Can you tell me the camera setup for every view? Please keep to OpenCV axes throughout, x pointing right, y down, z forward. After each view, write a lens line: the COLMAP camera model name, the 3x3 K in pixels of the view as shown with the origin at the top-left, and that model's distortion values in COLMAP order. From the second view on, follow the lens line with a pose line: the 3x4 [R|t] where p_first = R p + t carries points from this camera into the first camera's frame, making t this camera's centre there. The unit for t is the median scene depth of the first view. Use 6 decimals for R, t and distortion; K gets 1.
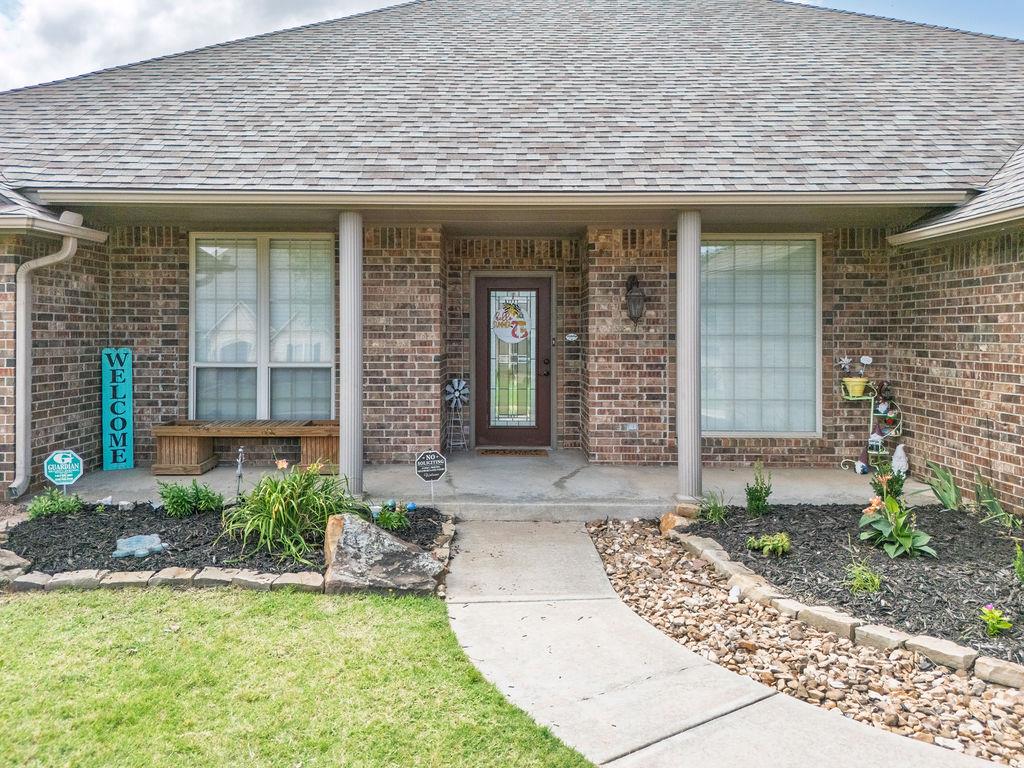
lens RADIAL K [[793.8, 0, 510.2], [0, 793.8, 381.8], [0, 0, 1]] dist [0.025820, -0.005955]
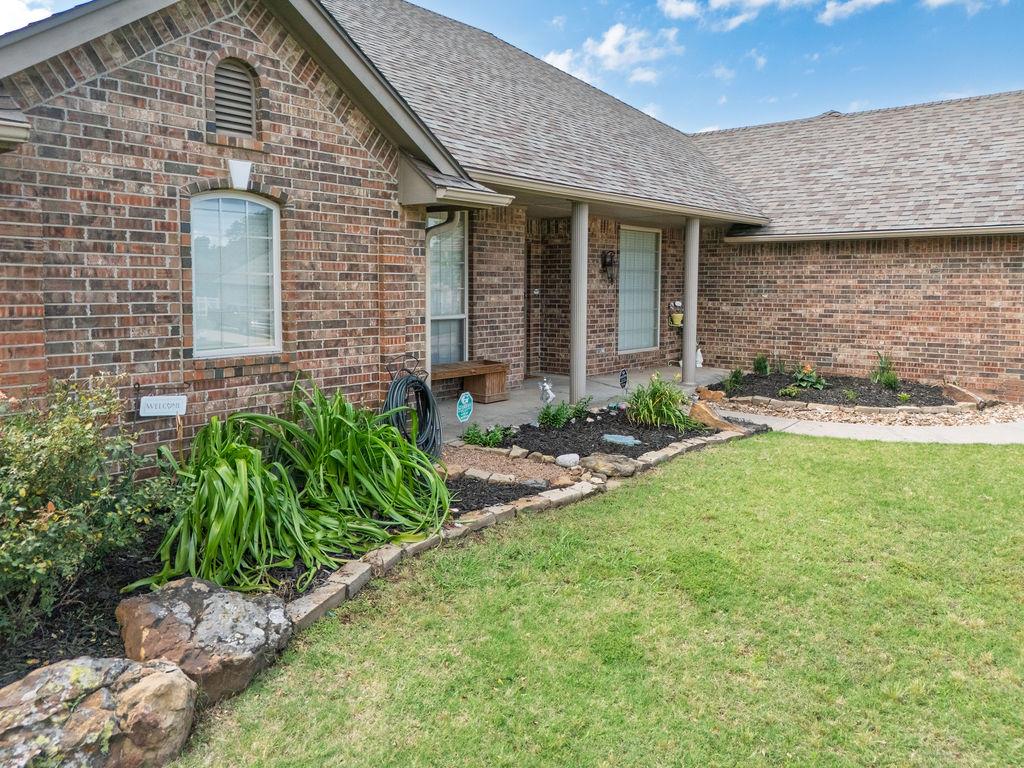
lens RADIAL K [[793.8, 0, 513.4], [0, 793.8, 386.2], [0, 0, 1]] dist [0.025820, -0.005955]
pose [[0.618836, -0.100872, 0.779017, -1.227405], [0.045481, 0.994658, 0.092665, -0.026161], [-0.784203, -0.021914, 0.620118, 0.196875]]
